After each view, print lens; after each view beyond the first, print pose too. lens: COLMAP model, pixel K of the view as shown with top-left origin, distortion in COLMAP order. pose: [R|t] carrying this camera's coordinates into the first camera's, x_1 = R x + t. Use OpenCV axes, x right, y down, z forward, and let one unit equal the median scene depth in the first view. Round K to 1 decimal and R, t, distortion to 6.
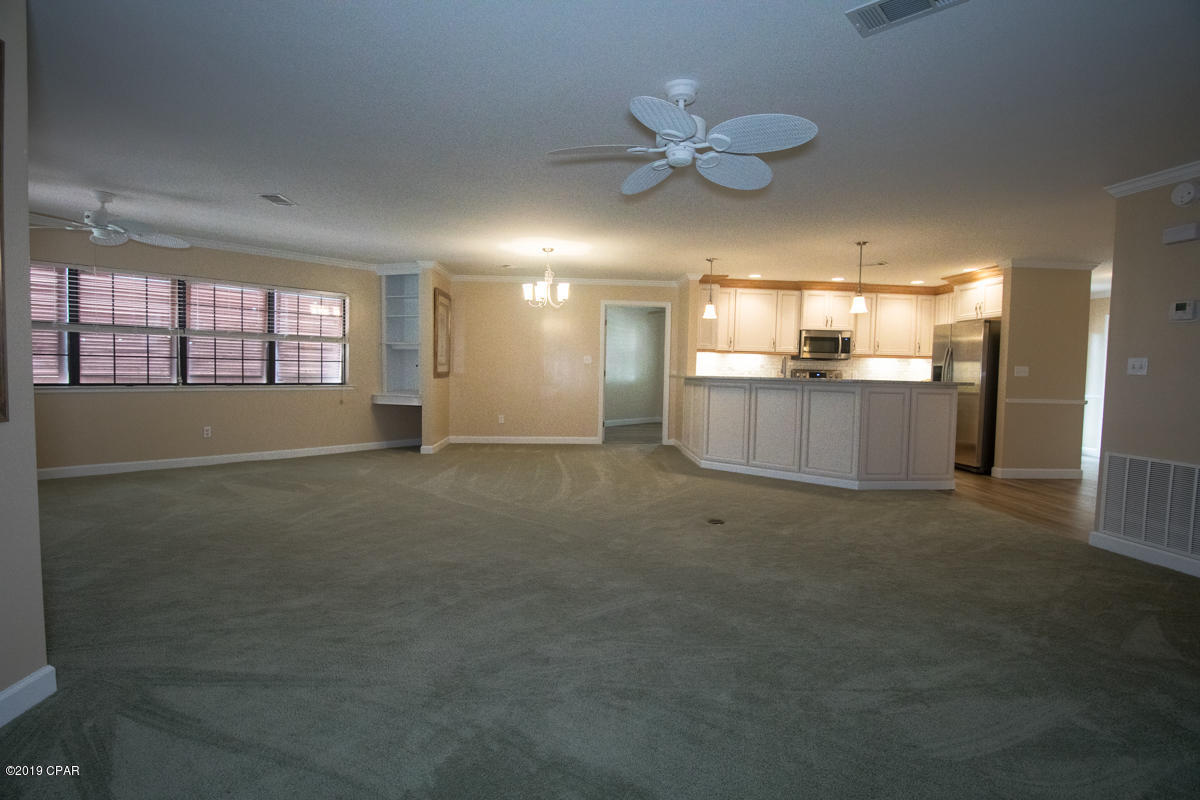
lens RADIAL K [[589.4, 0, 600.0], [0, 589.4, 400.0], [0, 0, 1]] dist [0.018491, -0.000455]
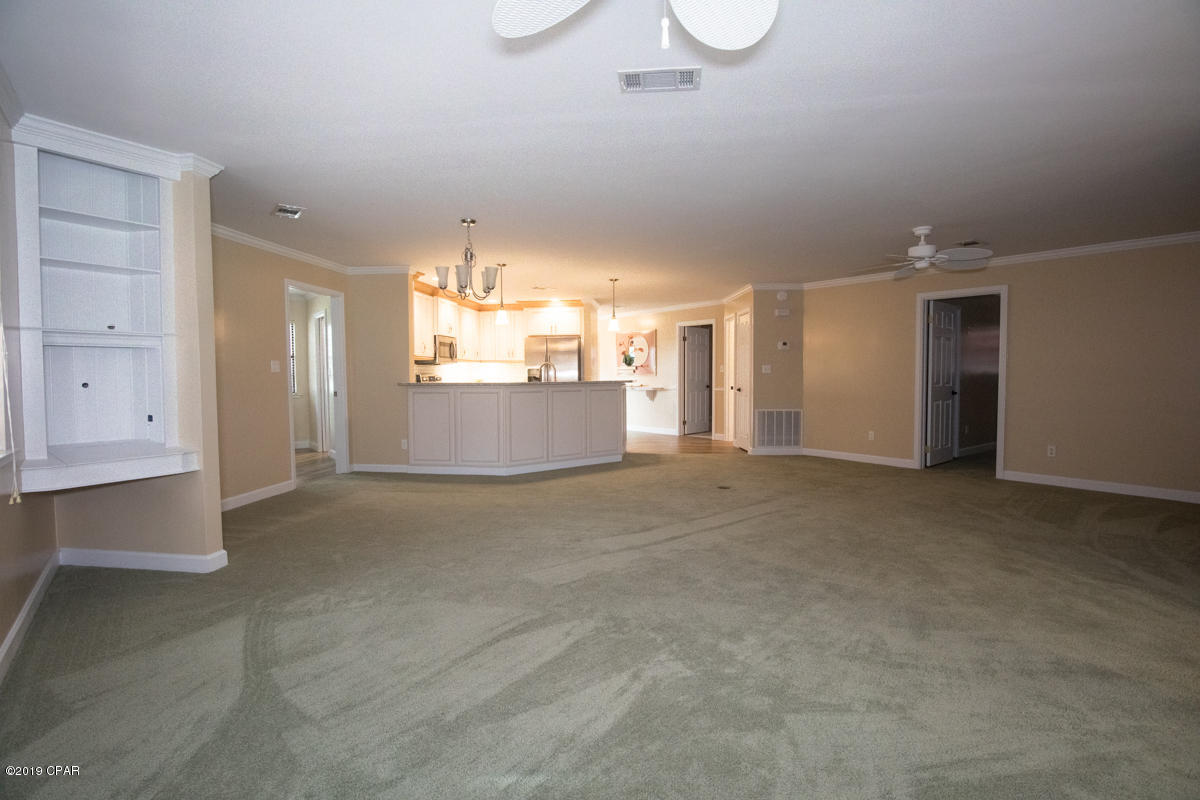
lens RADIAL K [[589.4, 0, 600.0], [0, 589.4, 400.0], [0, 0, 1]] dist [0.018491, -0.000455]
pose [[0.183760, -0.064773, 0.980835, -0.804734], [0.061048, 0.996652, 0.054380, -0.057966], [-0.981074, 0.049885, 0.187099, 0.708921]]
